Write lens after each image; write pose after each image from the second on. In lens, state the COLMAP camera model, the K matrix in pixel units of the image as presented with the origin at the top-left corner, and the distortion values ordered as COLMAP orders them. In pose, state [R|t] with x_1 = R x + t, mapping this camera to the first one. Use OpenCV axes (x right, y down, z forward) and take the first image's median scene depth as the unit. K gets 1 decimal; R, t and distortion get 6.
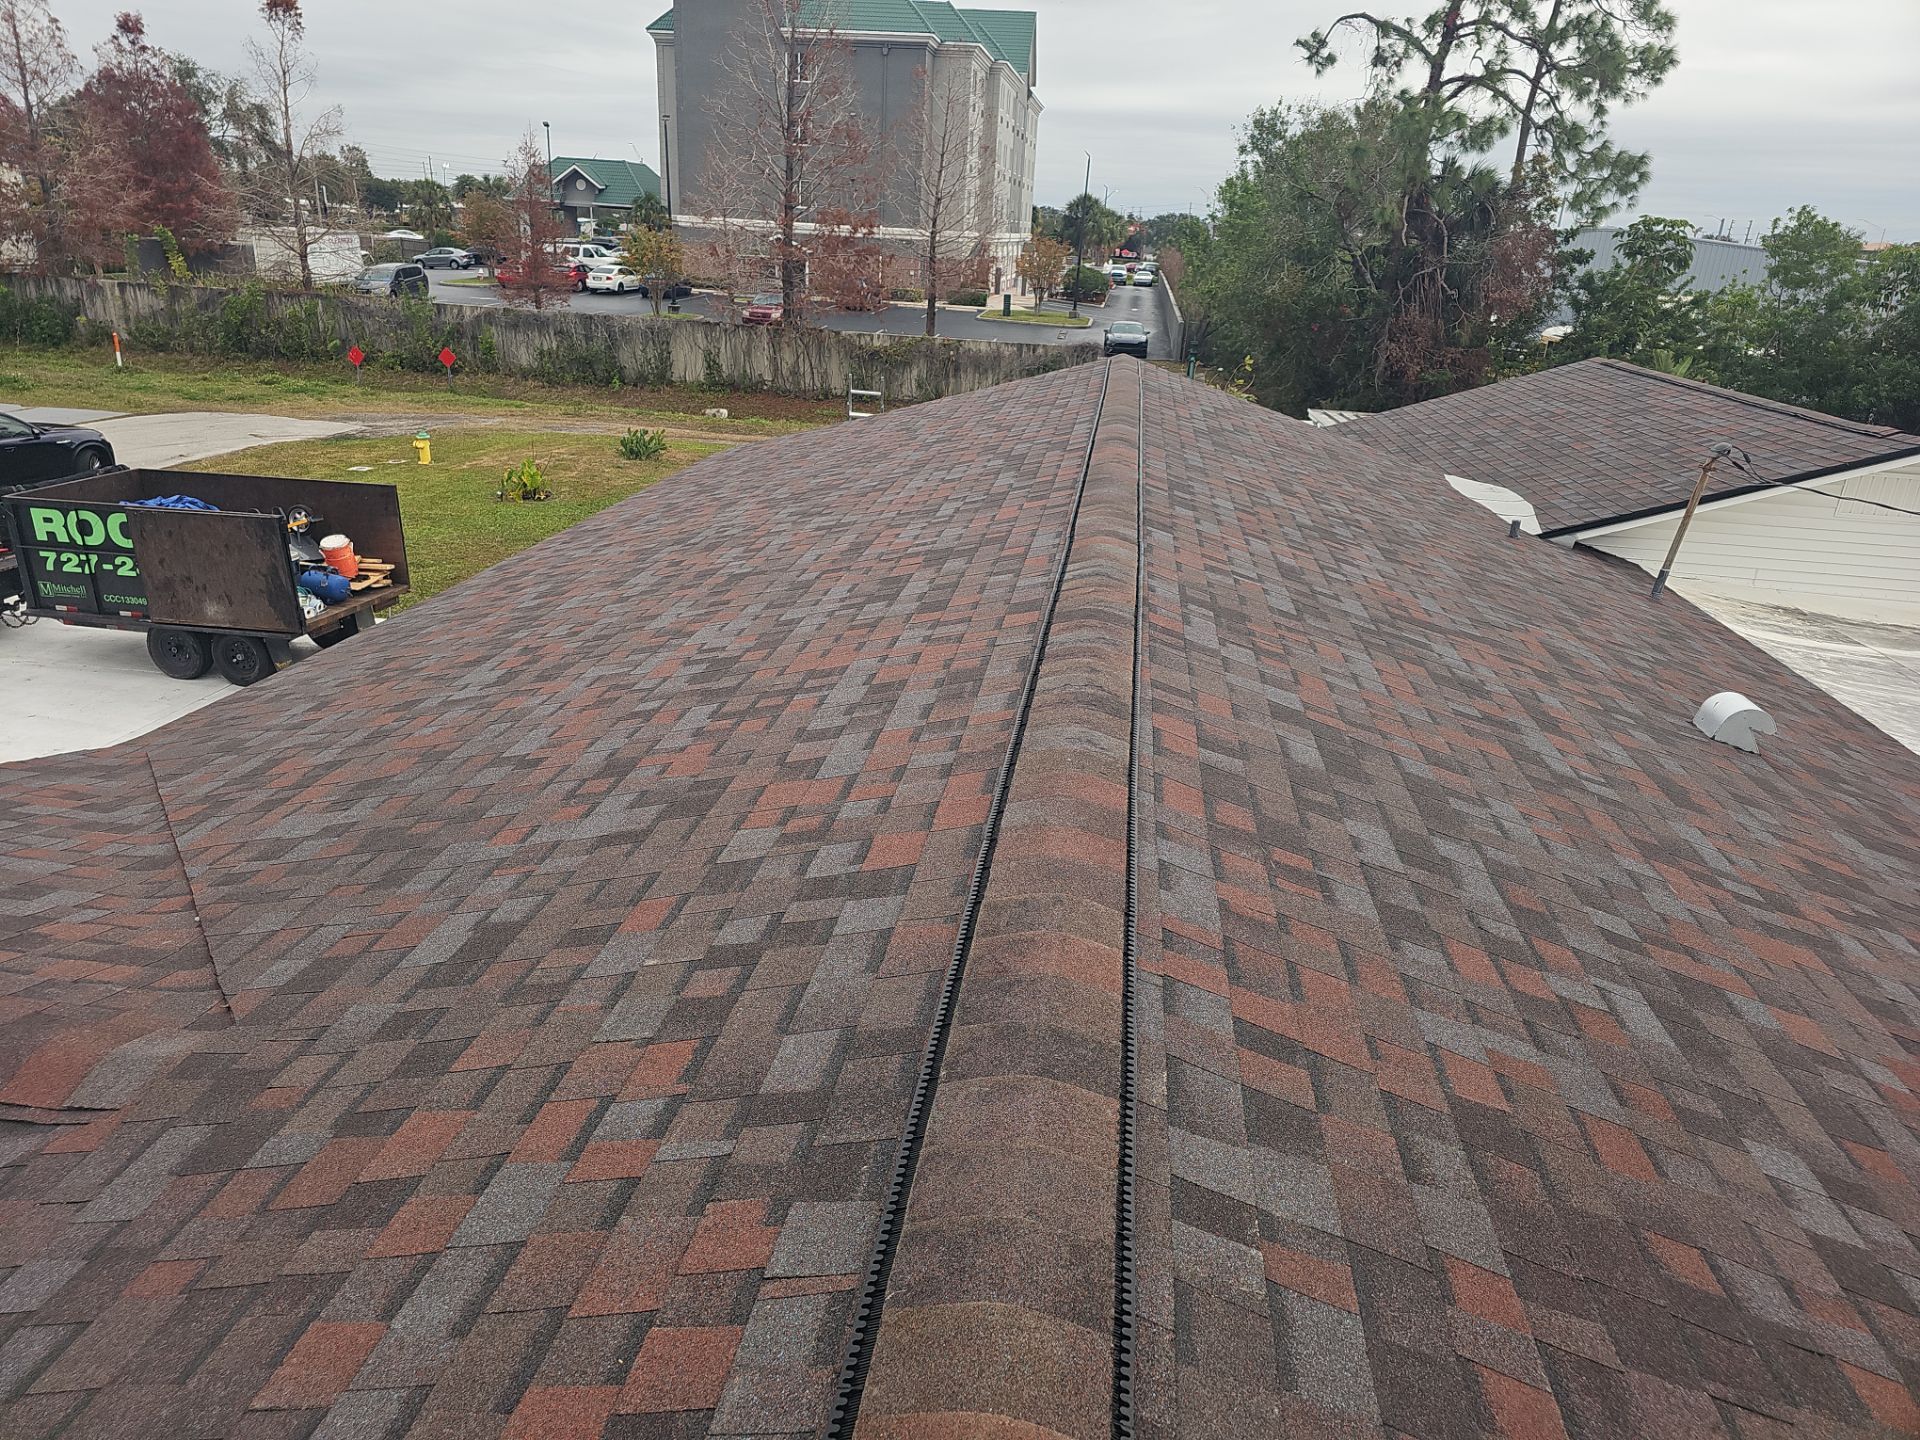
lens RADIAL K [[1235.5, 0, 961.0], [0, 1235.5, 719.9], [0, 0, 1]] dist [0.008403, 0.000965]
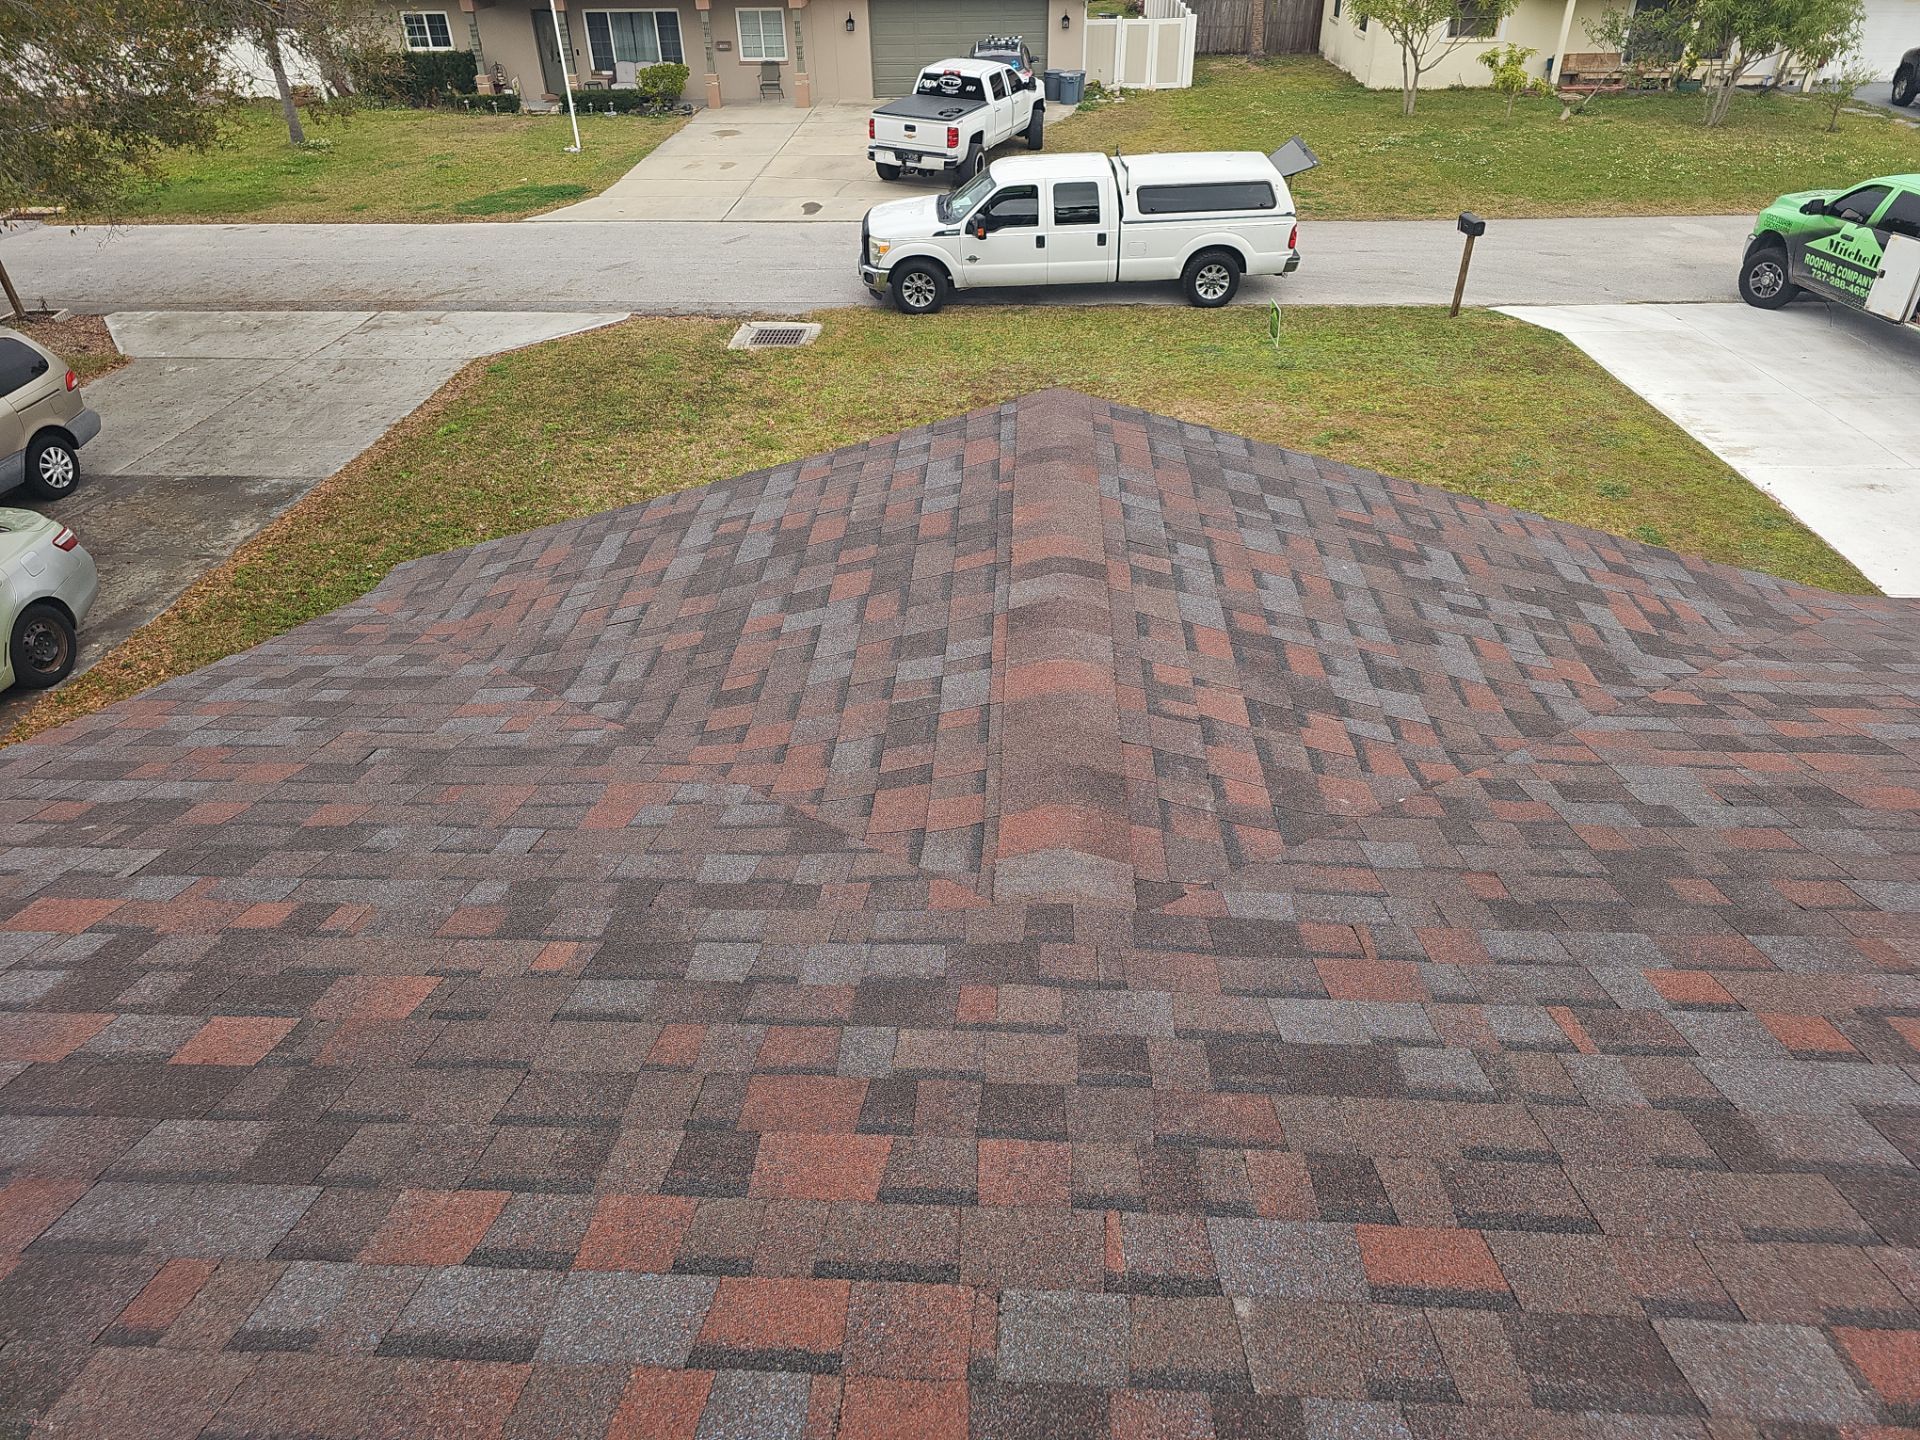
lens RADIAL K [[1235.5, 0, 960.8], [0, 1235.5, 720.9], [0, 0, 1]] dist [0.008403, 0.000965]
pose [[0.092943, 0.524179, -0.846521, 0.069167], [-0.355677, 0.811583, 0.463494, -0.213326], [0.929976, 0.258010, 0.261870, 0.581053]]
